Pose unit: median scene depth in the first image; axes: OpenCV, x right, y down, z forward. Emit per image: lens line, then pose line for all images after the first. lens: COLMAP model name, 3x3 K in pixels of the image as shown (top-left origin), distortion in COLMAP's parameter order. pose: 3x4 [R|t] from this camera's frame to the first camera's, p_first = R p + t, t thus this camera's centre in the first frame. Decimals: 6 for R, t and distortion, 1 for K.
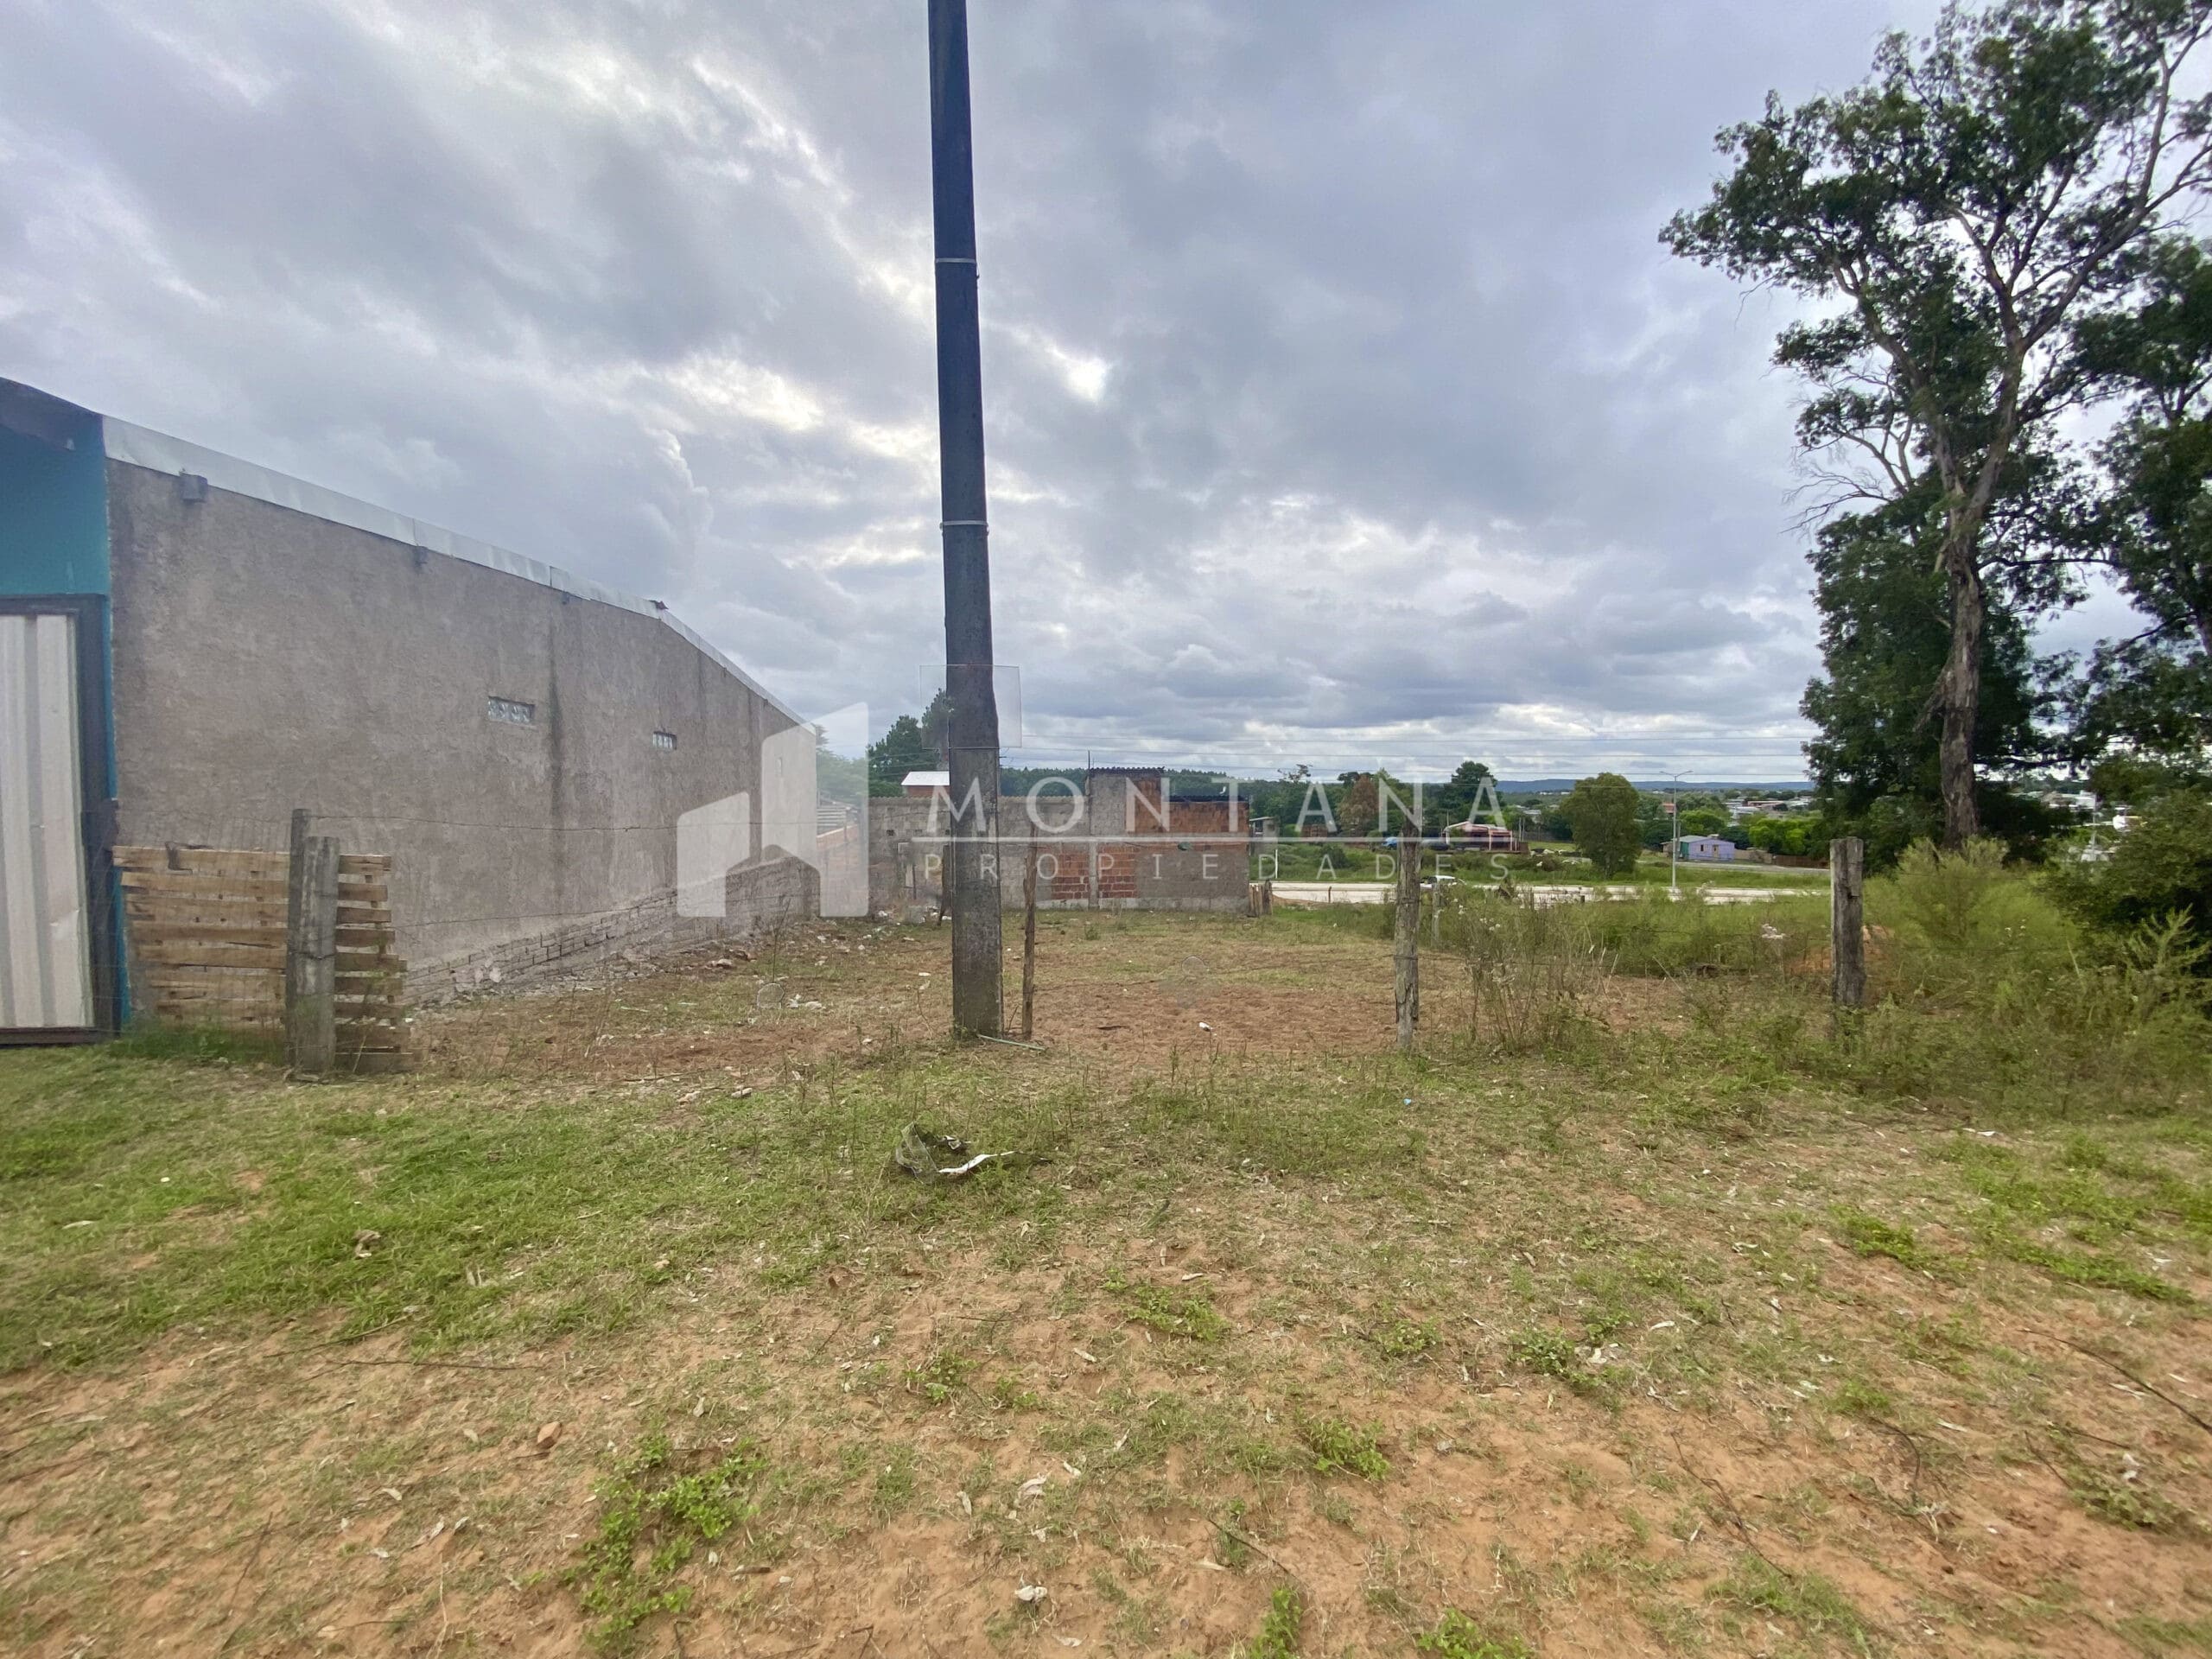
lens RADIAL K [[879.7, 0, 1106.0], [0, 879.7, 829.5], [0, 0, 1]] dist [0.032331, -0.028110]
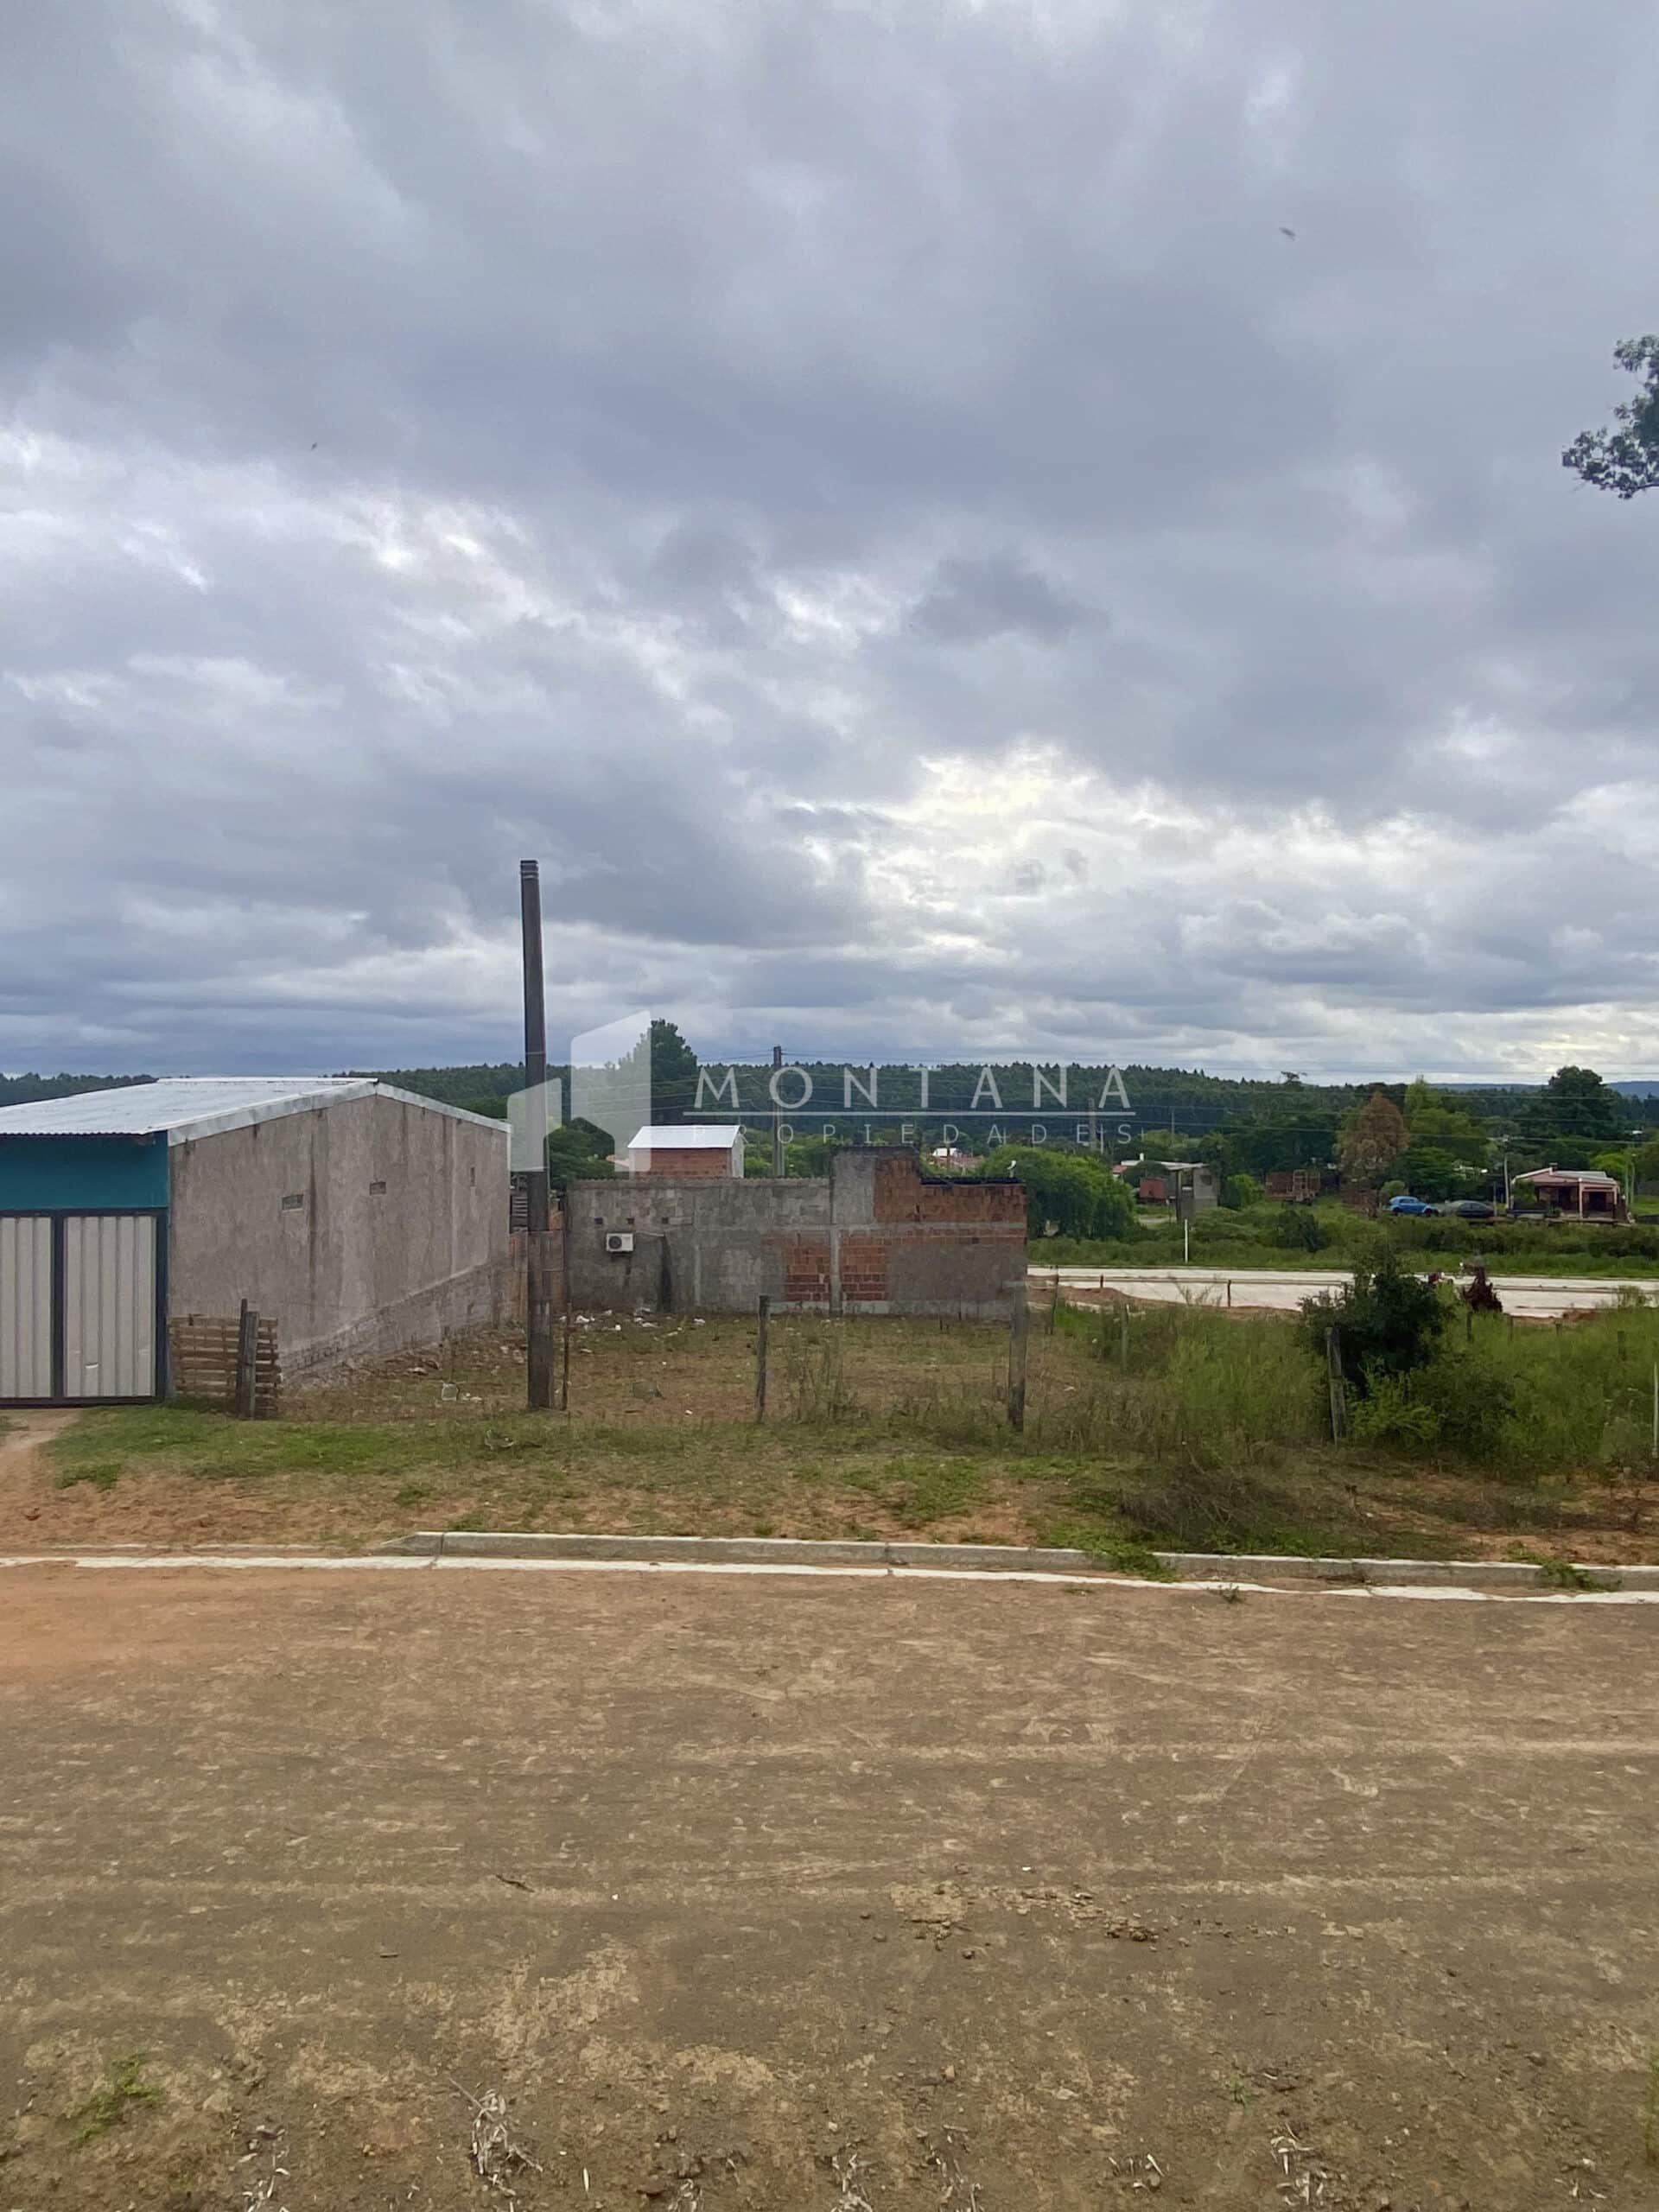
lens RADIAL K [[1422.9, 0, 829.5], [0, 1422.9, 1106.0], [0, 0, 1]] dist [0.022614, -0.000431]
pose [[0.992861, -0.001044, -0.119271, 0.492166], [-0.003652, 0.999227, -0.039147, -0.186476], [0.119220, 0.039303, 0.992090, -1.207470]]
